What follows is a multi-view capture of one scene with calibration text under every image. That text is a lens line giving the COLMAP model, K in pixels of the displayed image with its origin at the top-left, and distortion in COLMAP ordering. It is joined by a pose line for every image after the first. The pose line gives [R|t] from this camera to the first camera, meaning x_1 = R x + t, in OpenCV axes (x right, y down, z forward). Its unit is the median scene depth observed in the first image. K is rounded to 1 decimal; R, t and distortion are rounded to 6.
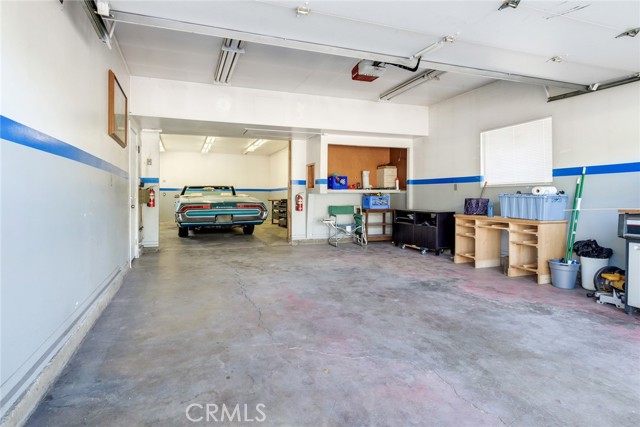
lens RADIAL K [[339.3, 0, 319.1], [0, 339.3, 210.2], [0, 0, 1]] dist [0.004499, -0.000644]
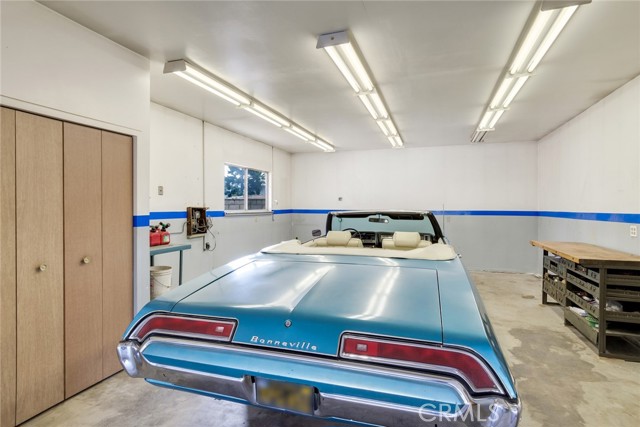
lens RADIAL K [[339.3, 0, 319.5], [0, 339.3, 214.1], [0, 0, 1]] dist [0.004499, -0.000644]
pose [[0.757604, 0.009073, -0.652652, -0.078589], [-0.022014, 0.999690, -0.011656, -0.053602], [0.652344, 0.023198, 0.757568, 0.526958]]
